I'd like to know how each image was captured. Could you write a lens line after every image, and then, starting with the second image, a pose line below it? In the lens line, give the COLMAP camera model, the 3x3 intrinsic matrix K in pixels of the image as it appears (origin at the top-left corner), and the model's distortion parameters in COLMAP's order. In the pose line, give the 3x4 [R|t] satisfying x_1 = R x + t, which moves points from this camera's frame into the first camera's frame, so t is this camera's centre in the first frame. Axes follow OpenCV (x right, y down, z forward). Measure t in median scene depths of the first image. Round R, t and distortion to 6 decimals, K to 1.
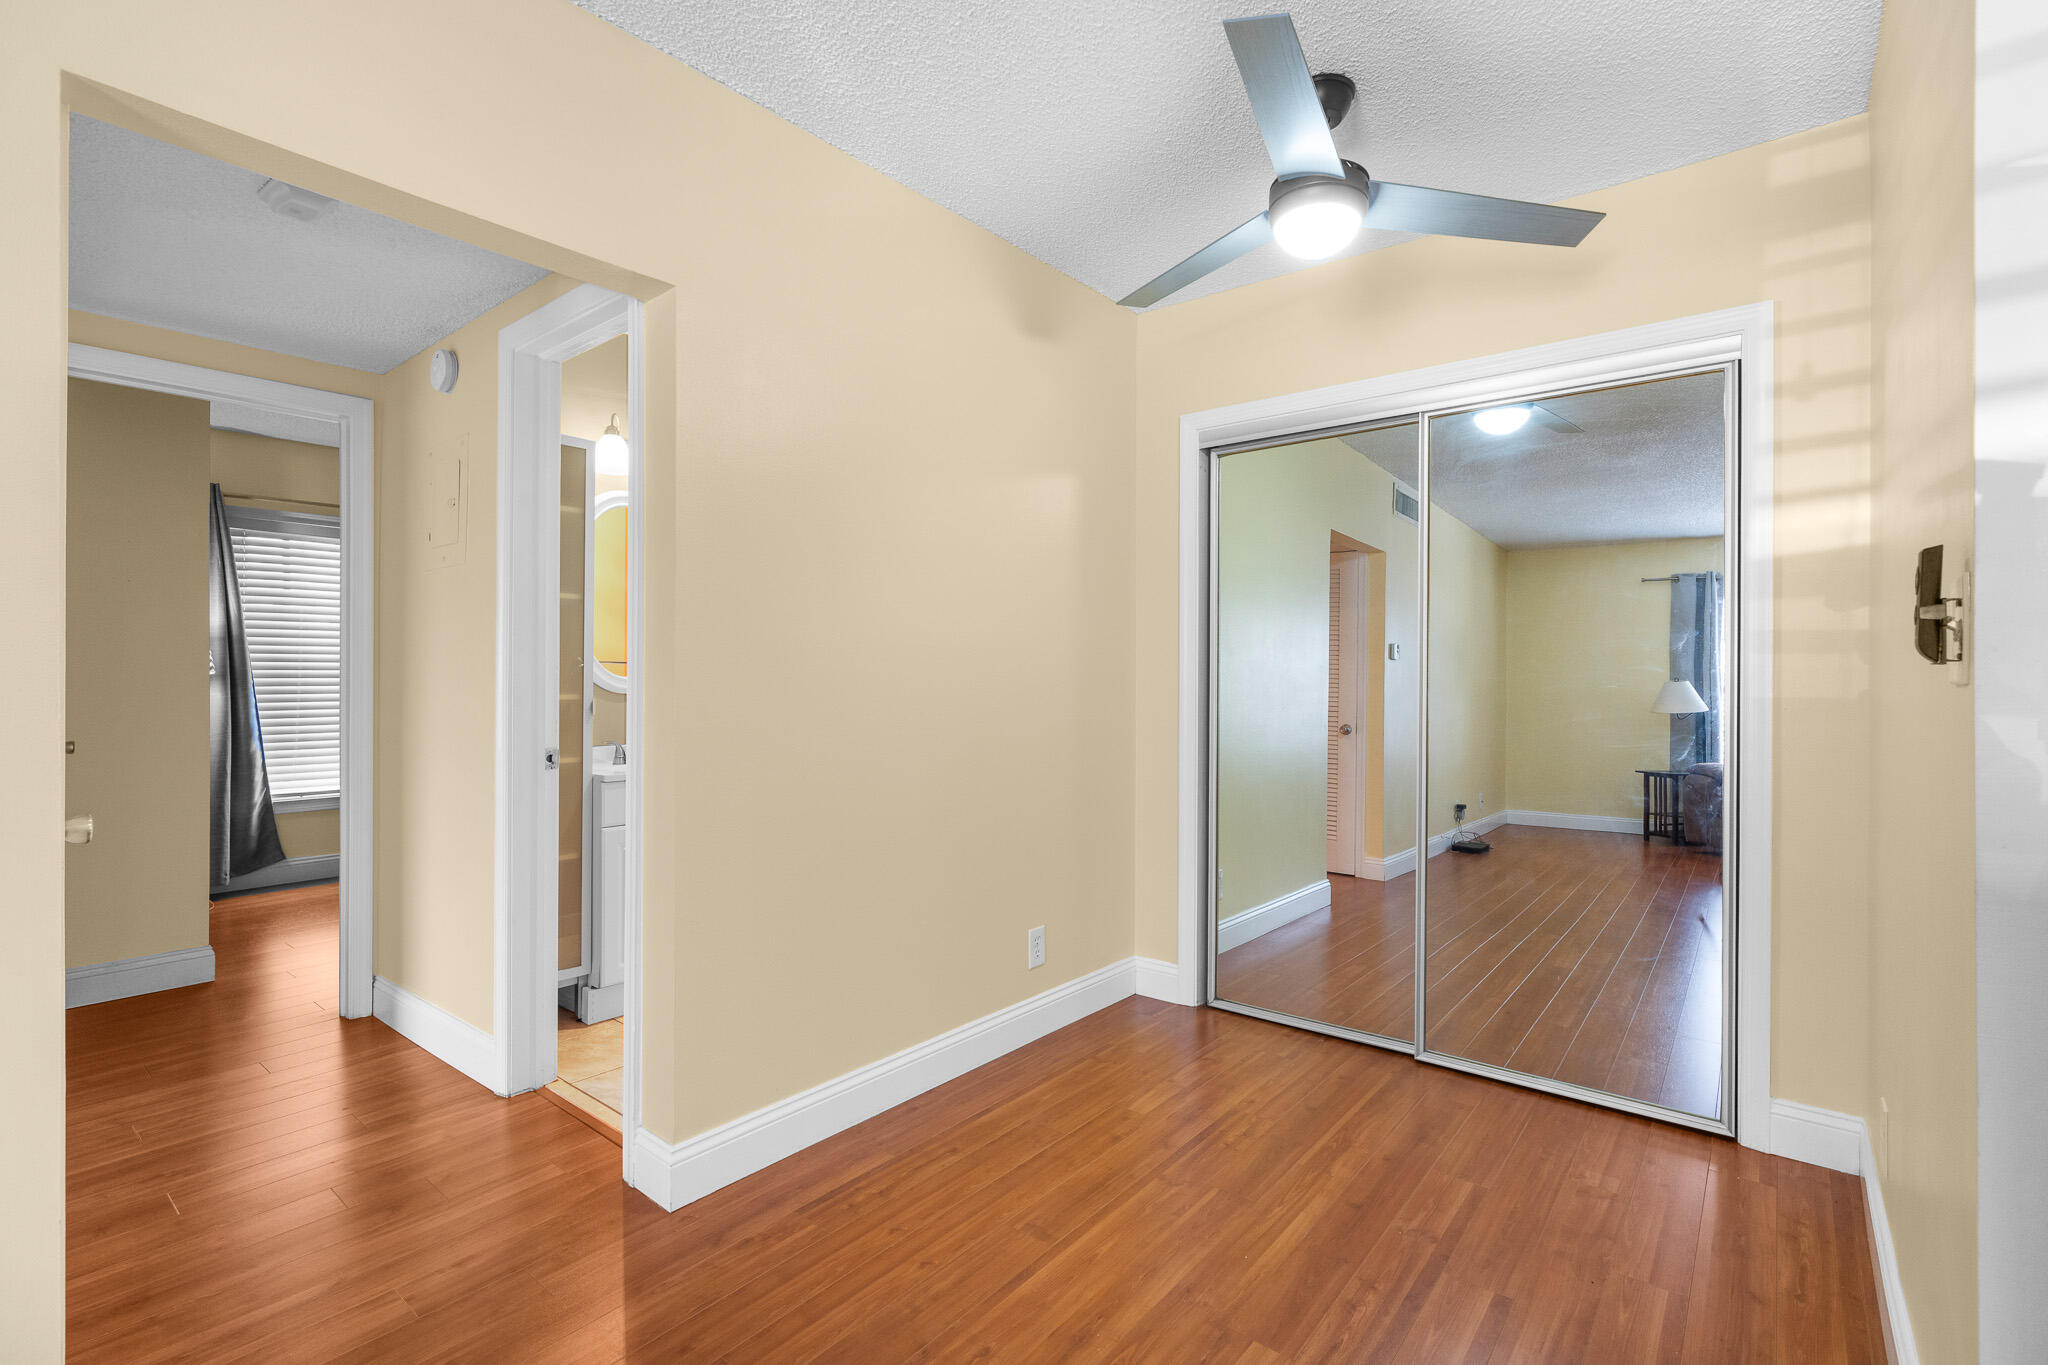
lens RADIAL K [[932.6, 0, 1028.0], [0, 932.6, 676.6], [0, 0, 1]] dist [-0.002112, -0.000006]
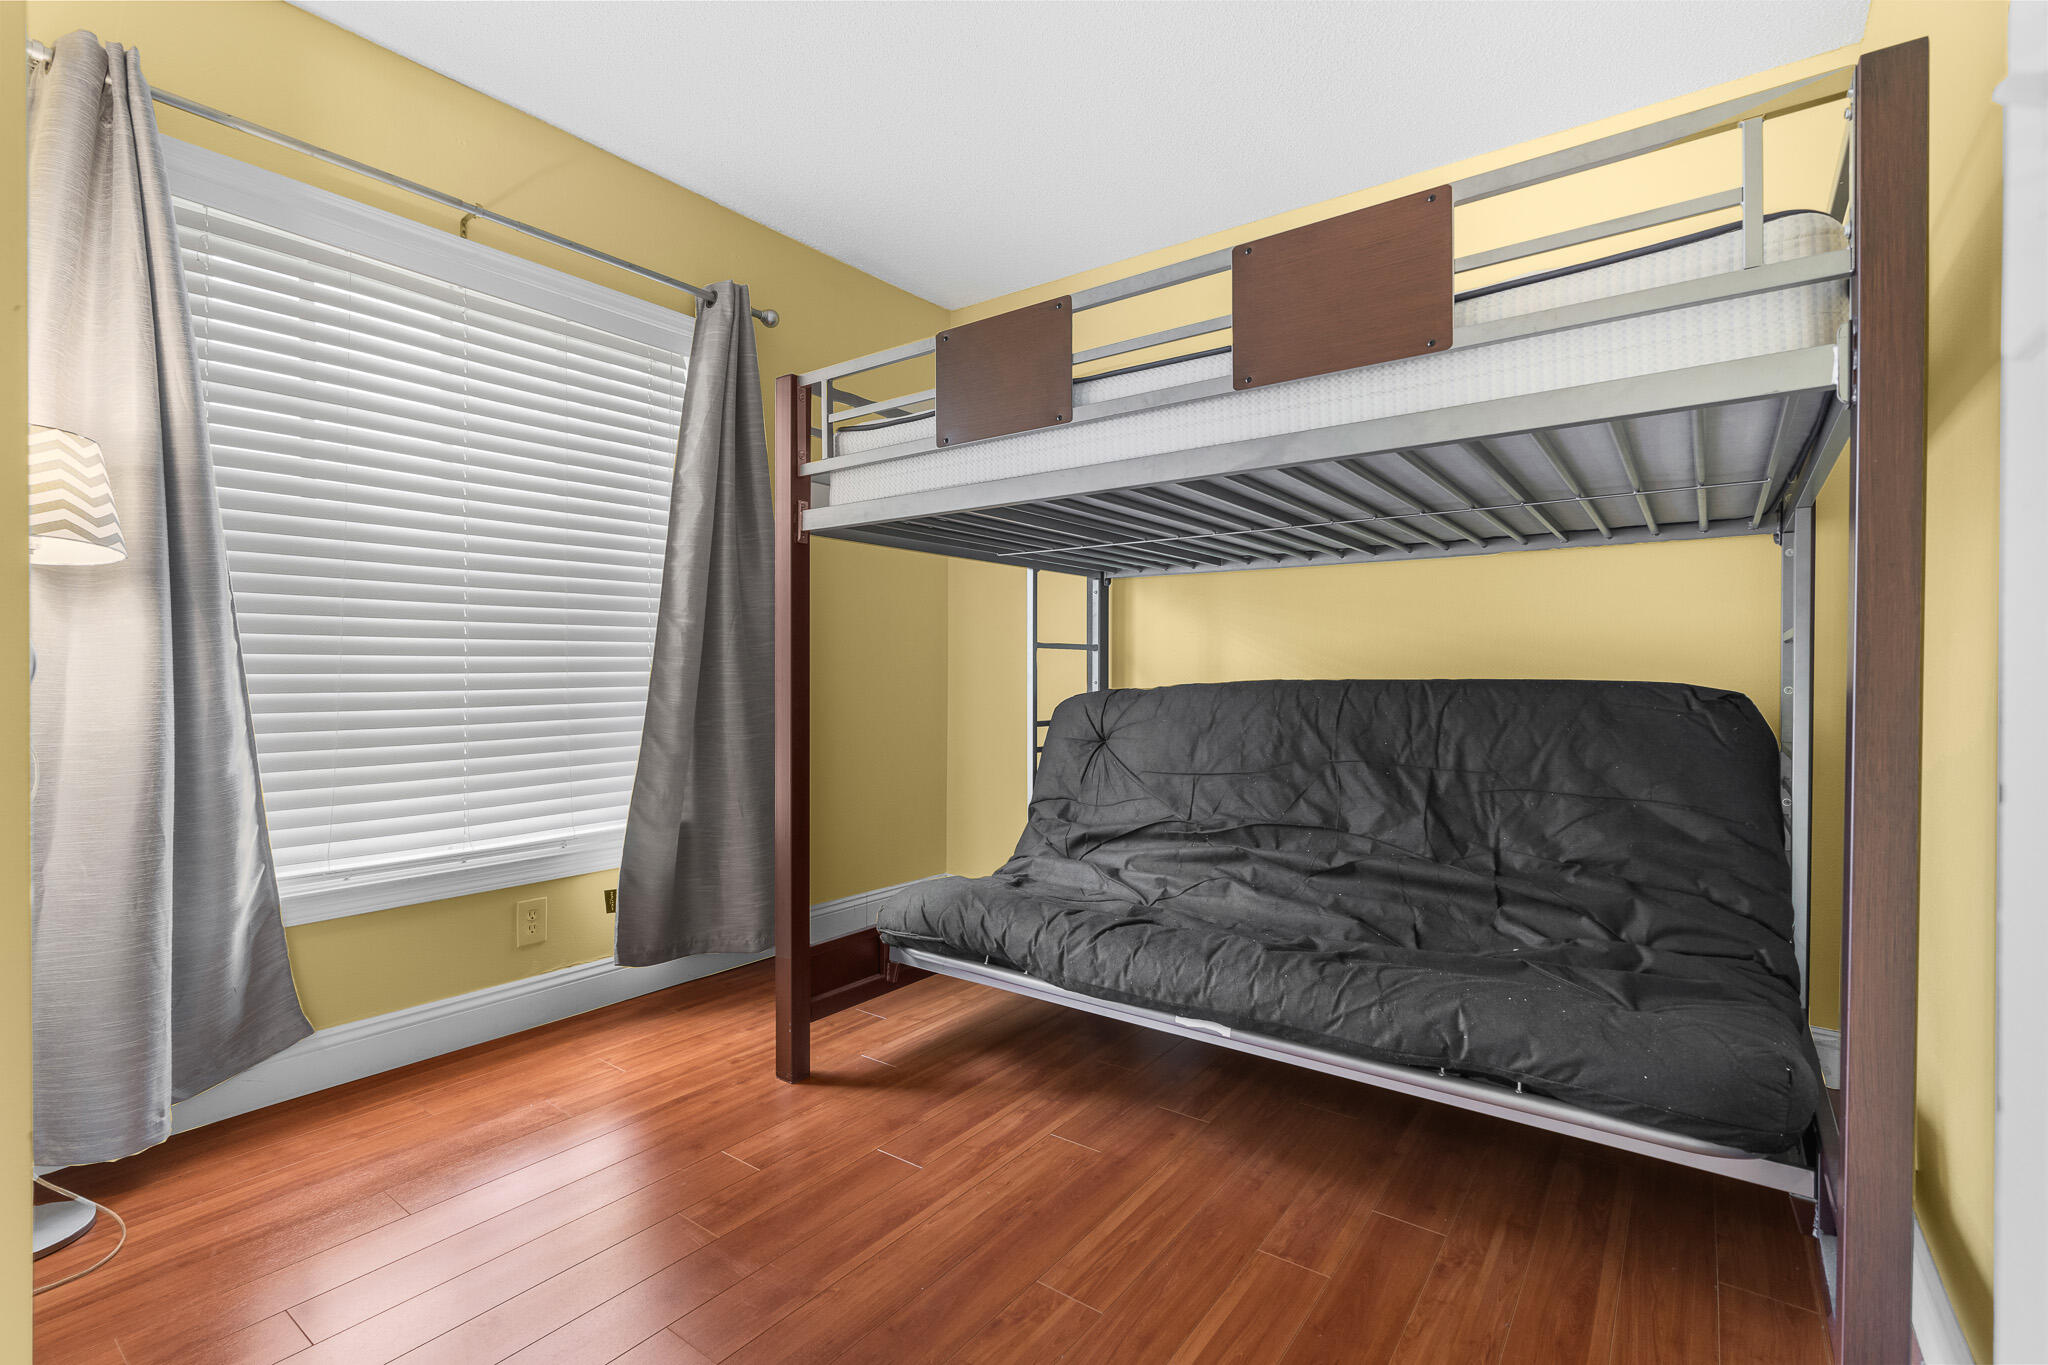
lens RADIAL K [[932.6, 0, 1032.0], [0, 932.6, 670.7], [0, 0, 1]] dist [-0.002112, -0.000006]
pose [[0.999425, 0.002898, 0.033786, -0.514260], [-0.003114, 0.999975, 0.006339, 0.033084], [-0.033767, -0.006440, 0.999409, 0.602907]]
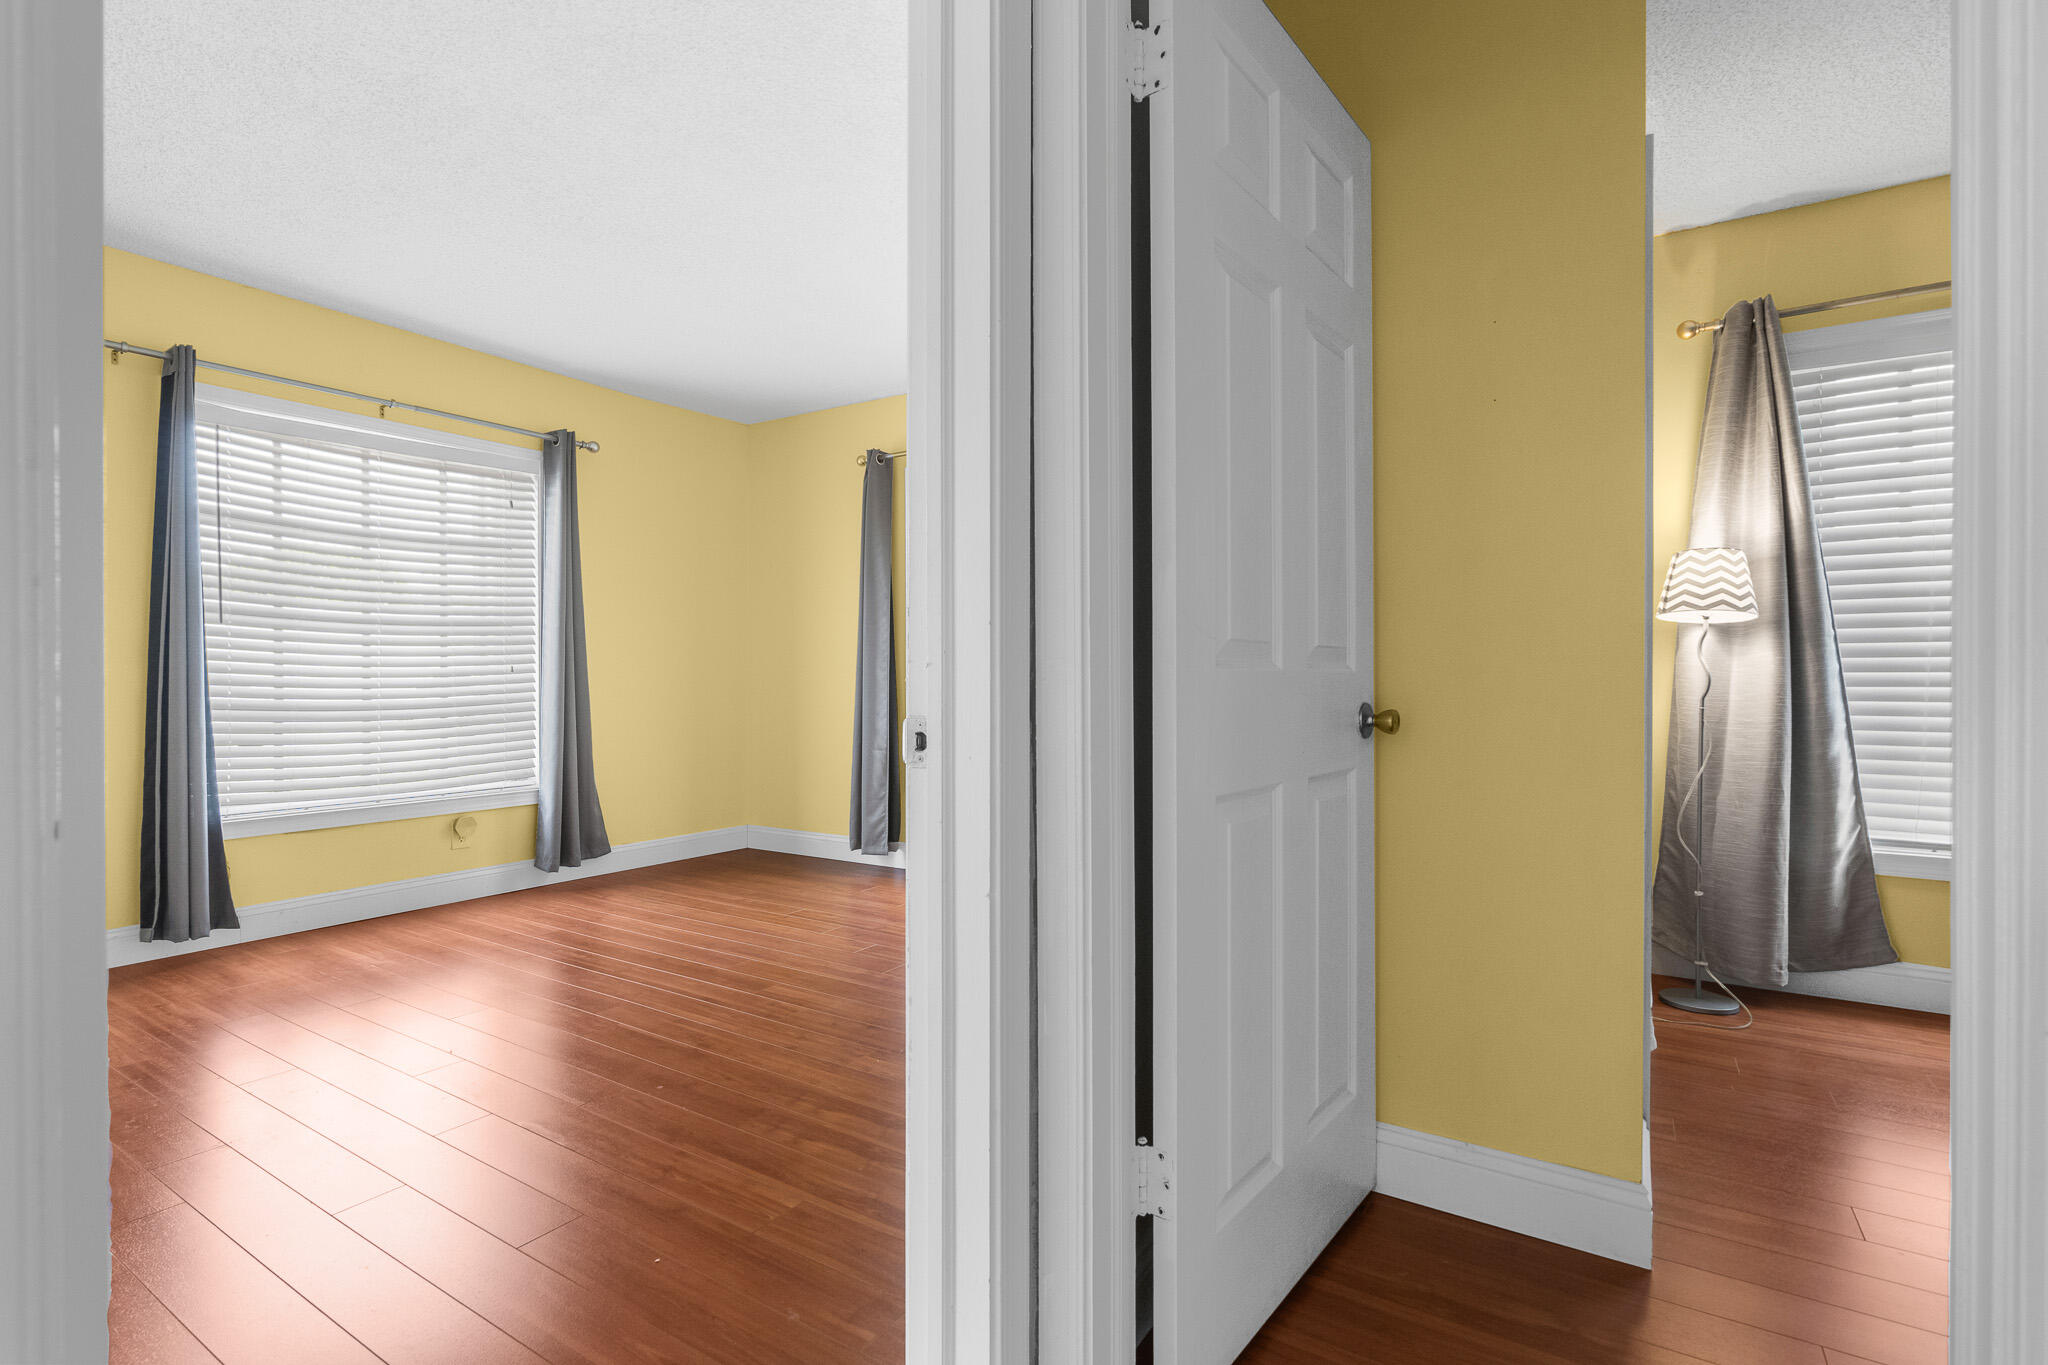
lens RADIAL K [[932.6, 0, 985.7], [0, 932.6, 684.8], [0, 0, 1]] dist [-0.002112, -0.000006]
pose [[0.082839, 0.004685, -0.996552, -0.317109], [0.002307, 0.999985, 0.004893, 0.032717], [0.996560, -0.002704, 0.082827, 0.446601]]
